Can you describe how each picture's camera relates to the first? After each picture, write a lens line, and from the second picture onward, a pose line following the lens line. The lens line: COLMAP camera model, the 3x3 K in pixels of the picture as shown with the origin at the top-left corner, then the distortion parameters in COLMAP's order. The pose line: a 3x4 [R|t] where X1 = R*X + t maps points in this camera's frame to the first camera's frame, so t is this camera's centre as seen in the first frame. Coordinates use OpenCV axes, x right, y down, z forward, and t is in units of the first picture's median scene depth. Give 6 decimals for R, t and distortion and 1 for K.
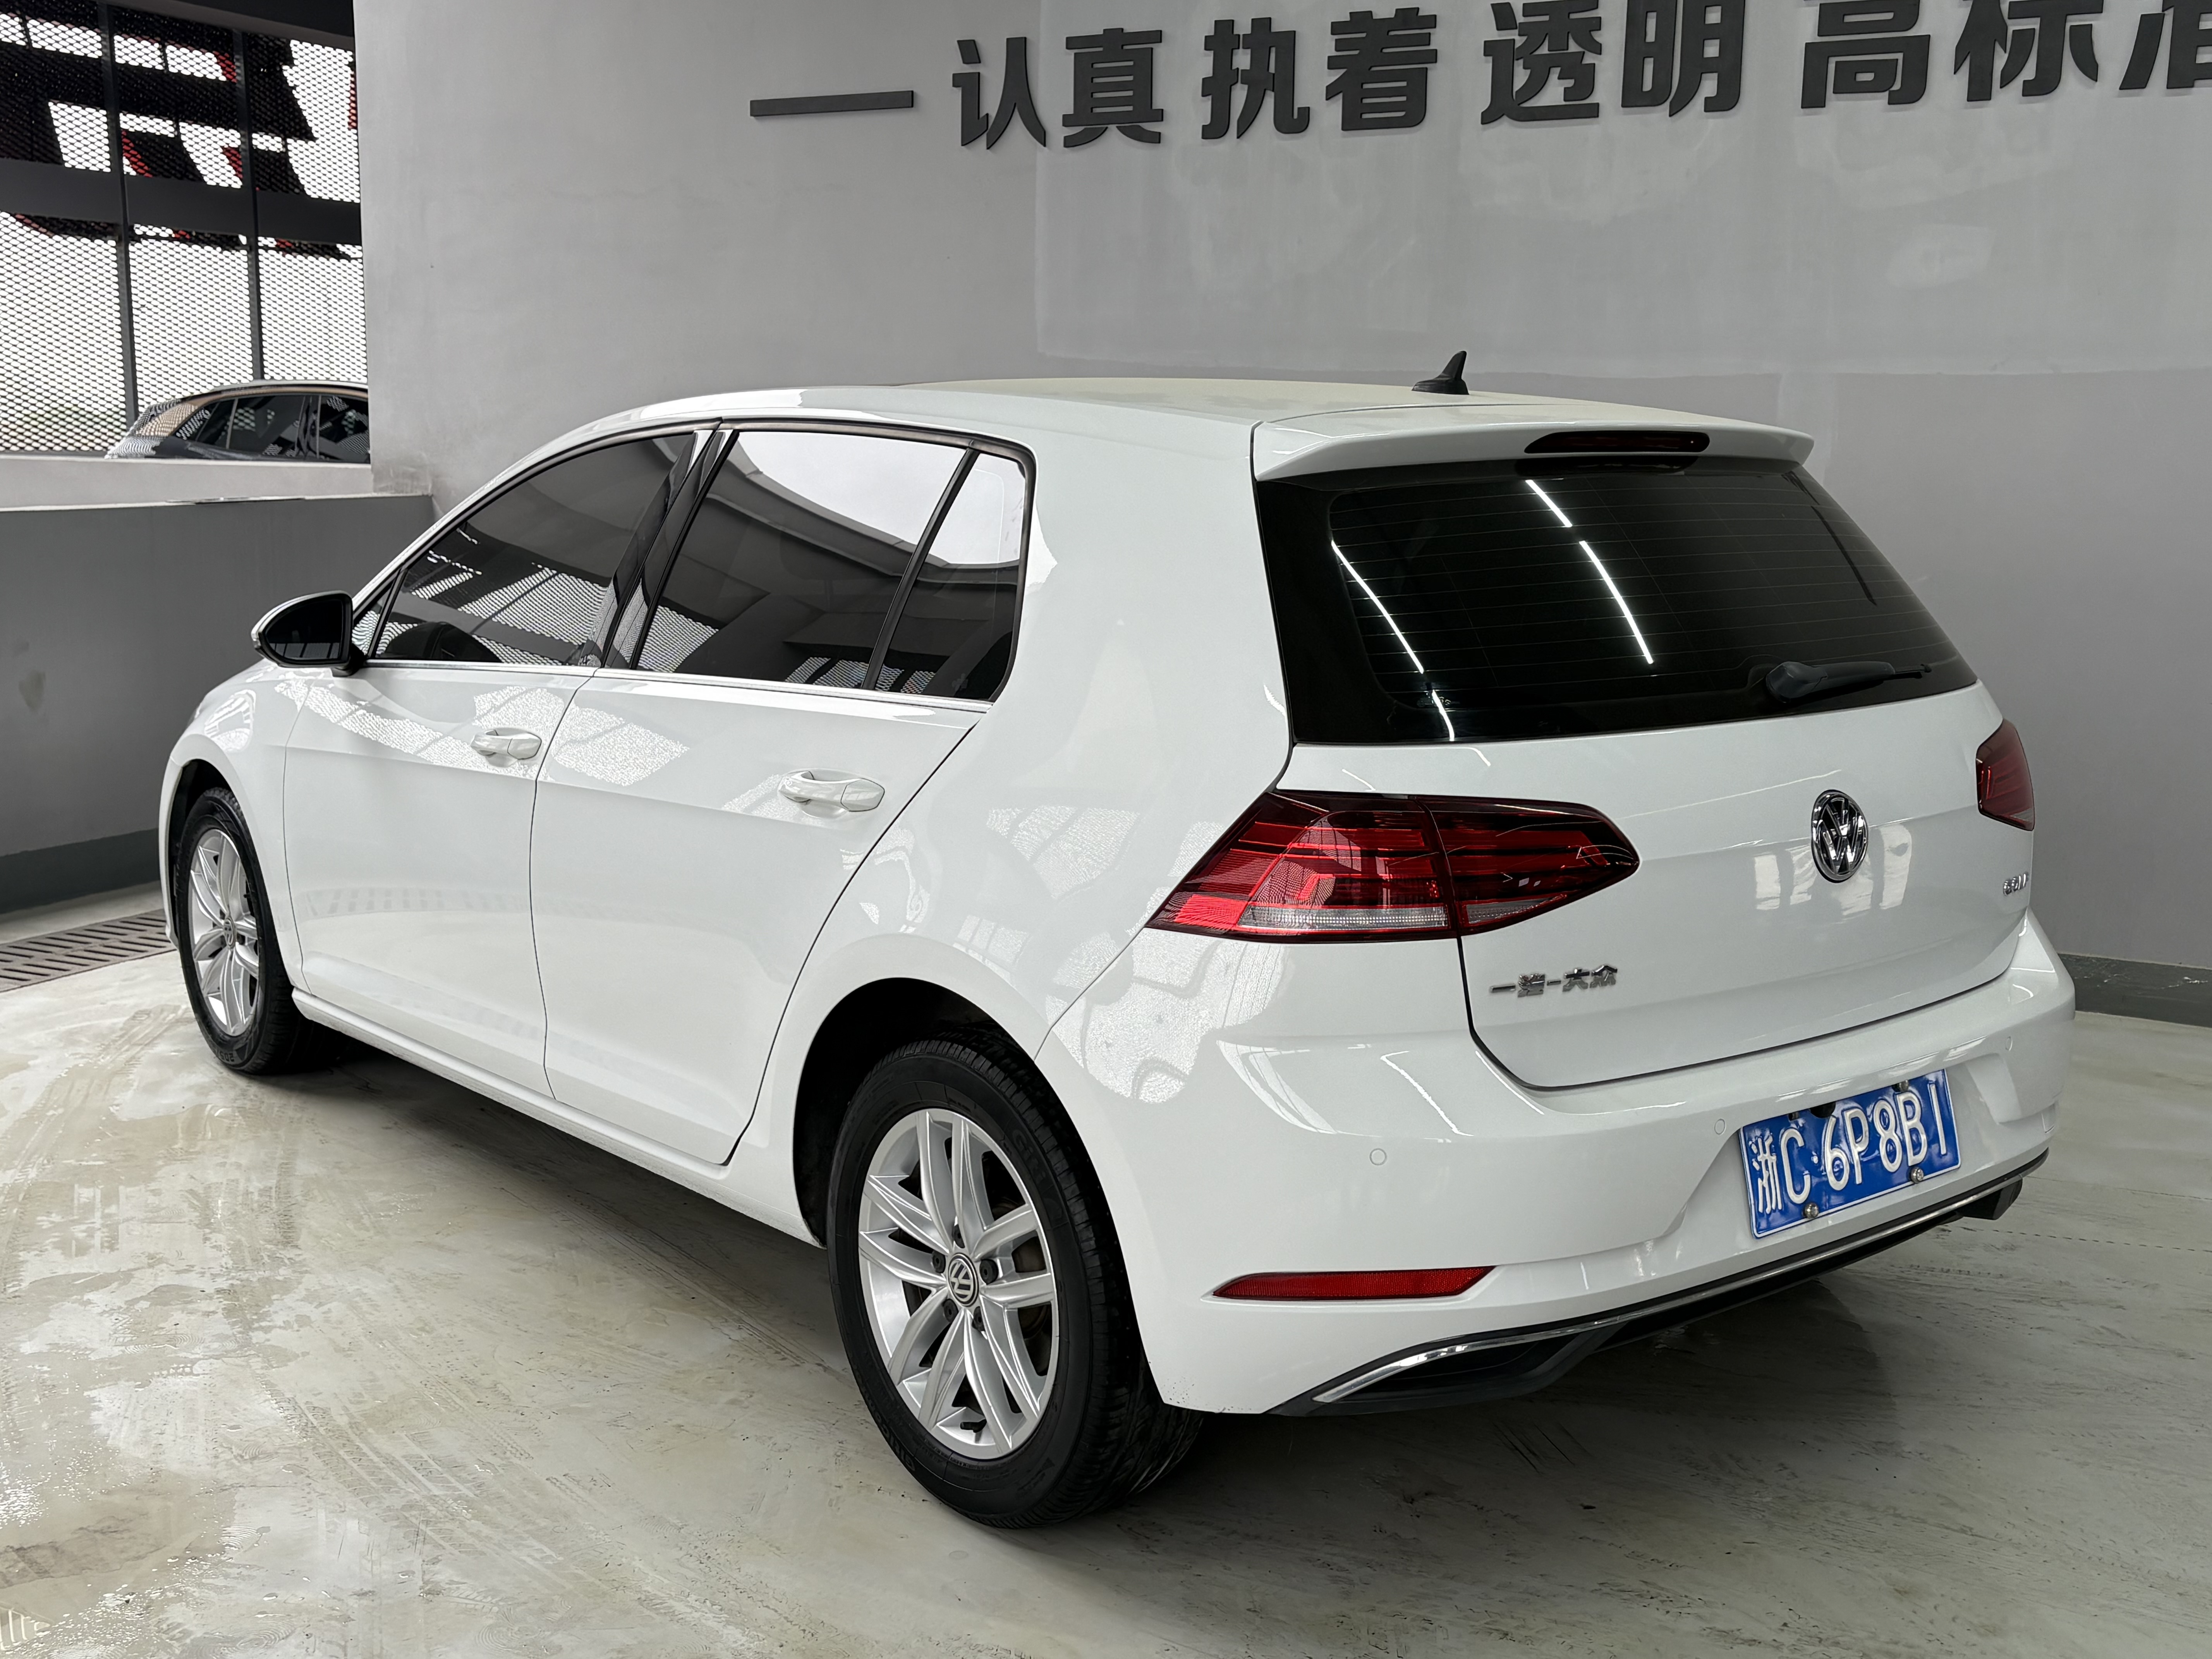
lens RADIAL K [[2375.3, 0, 1101.4], [0, 2375.3, 820.3], [0, 0, 1]] dist [-0.056494, 0.205432]
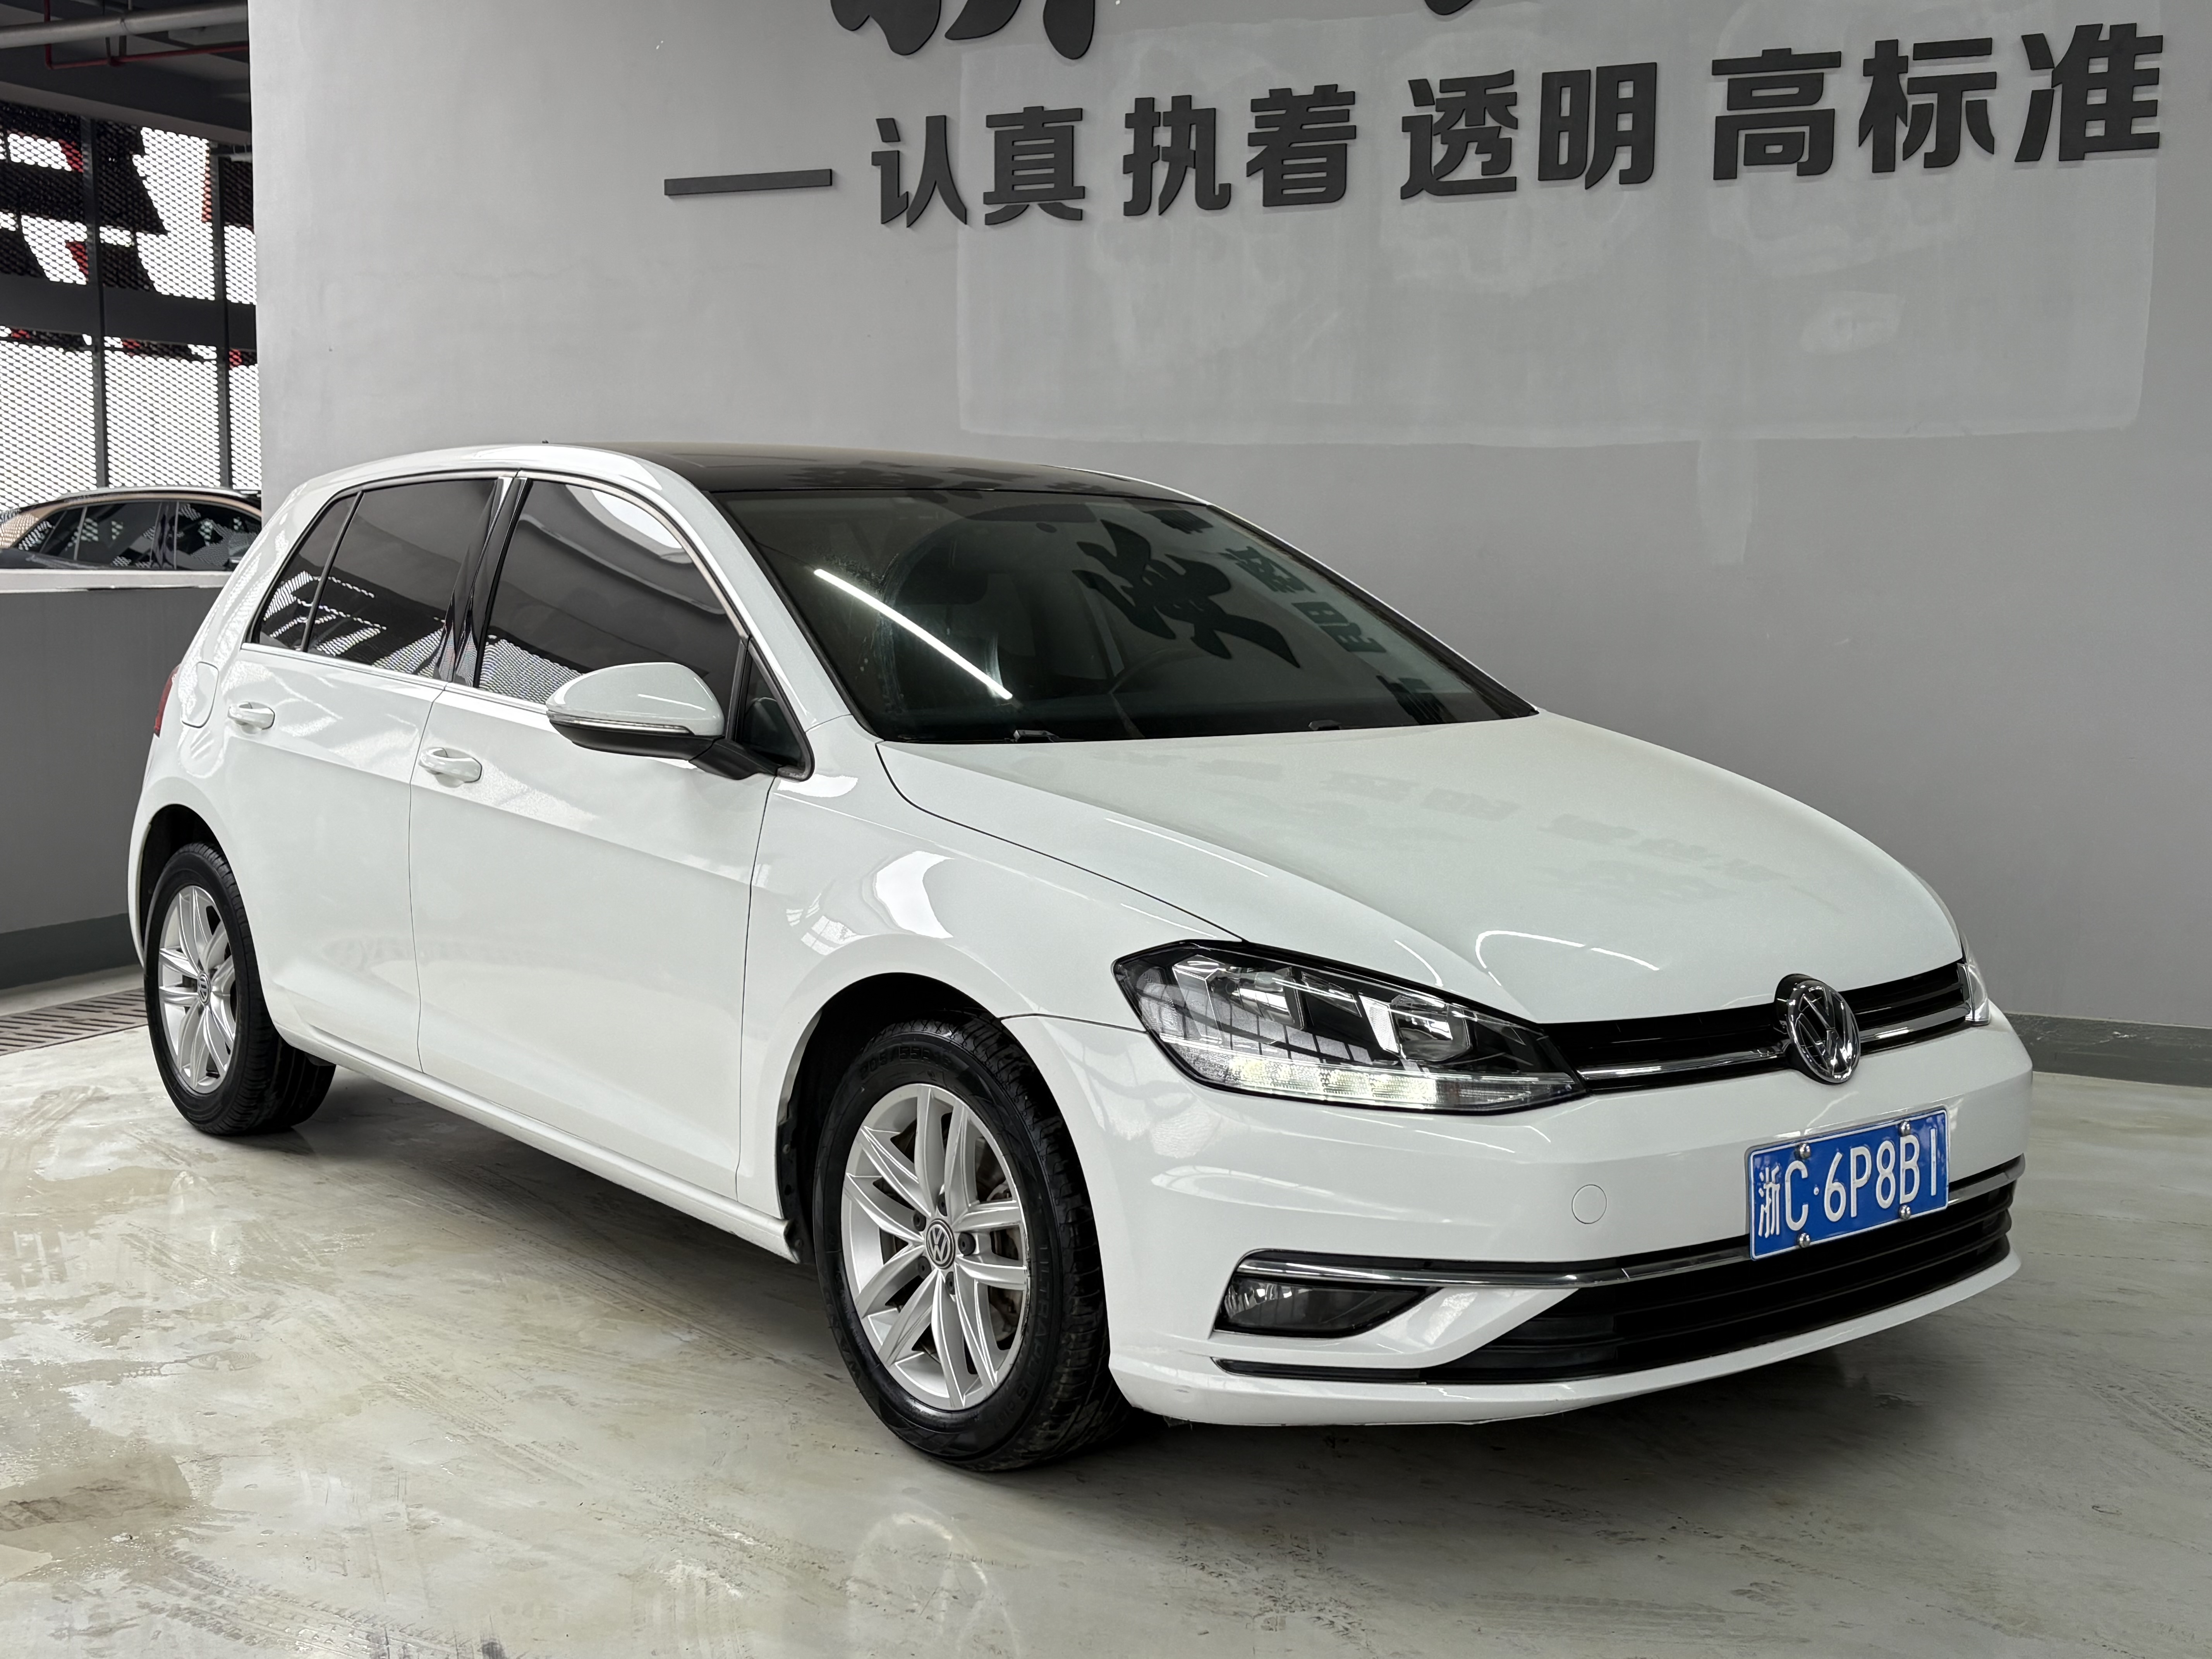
lens RADIAL K [[2642.4, 0, 1106.0], [0, 2642.4, 829.5], [0, 0, 1]] dist [0.050412, -0.084532]
pose [[0.999444, -0.010437, 0.031658, -0.003284], [0.012354, 0.998063, -0.060977, 0.040732], [-0.030961, 0.061334, 0.997637, -0.103885]]
